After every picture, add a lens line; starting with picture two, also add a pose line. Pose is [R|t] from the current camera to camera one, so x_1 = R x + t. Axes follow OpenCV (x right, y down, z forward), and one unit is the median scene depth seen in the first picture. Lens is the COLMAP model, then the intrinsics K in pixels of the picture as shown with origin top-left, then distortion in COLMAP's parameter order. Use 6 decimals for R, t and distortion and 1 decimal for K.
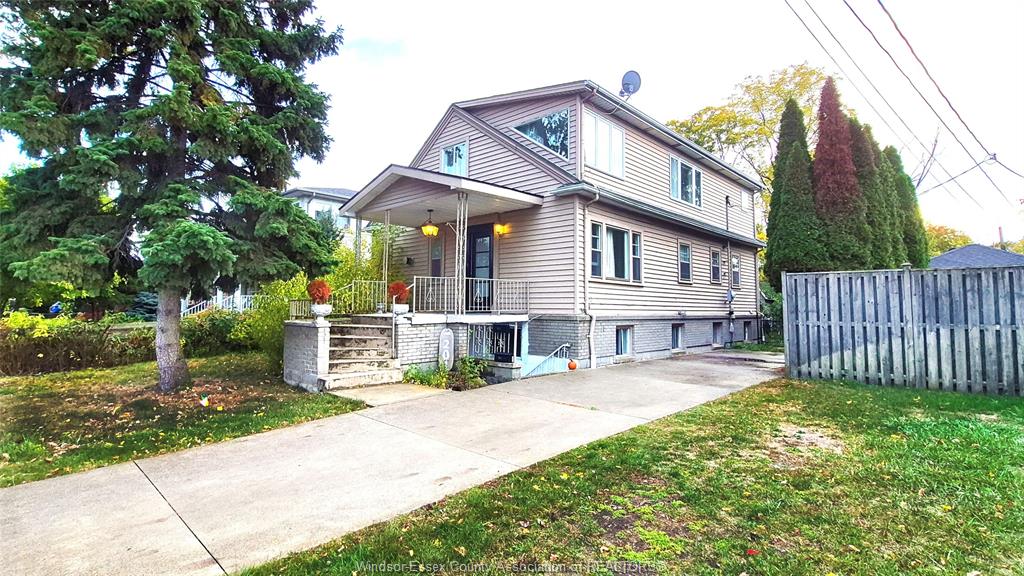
lens RADIAL K [[478.4, 0, 510.1], [0, 478.4, 271.4], [0, 0, 1]] dist [0.000091, 0.000091]
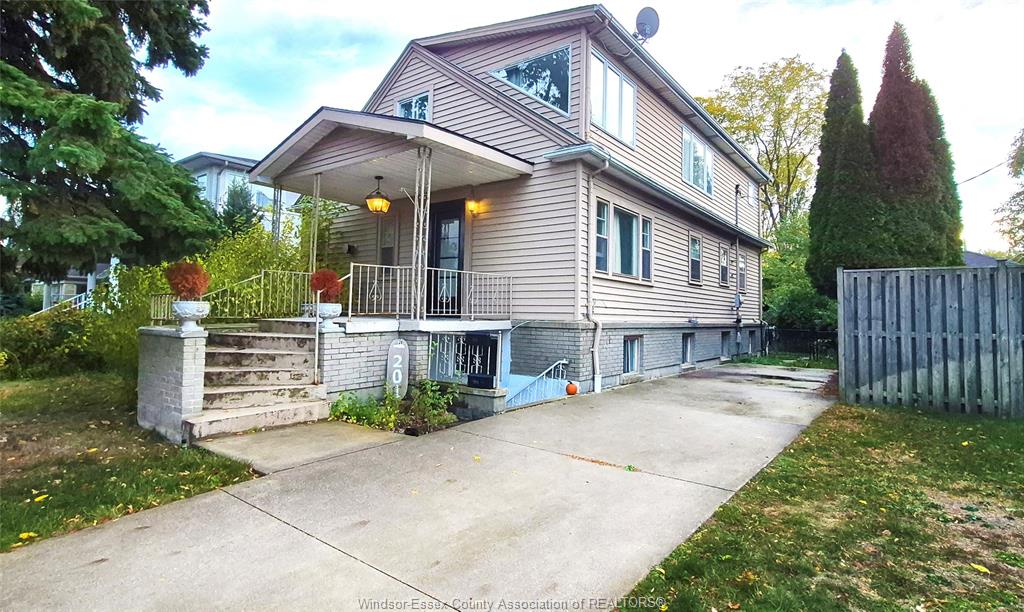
lens RADIAL K [[512.4, 0, 536.9], [0, 512.4, 284.6], [0, 0, 1]] dist [0.001584, -0.000047]
pose [[0.992358, 0.015727, 0.122382, -0.022976], [-0.017822, 0.999712, 0.016046, 0.022330], [-0.122094, -0.018104, 0.992353, 0.218100]]
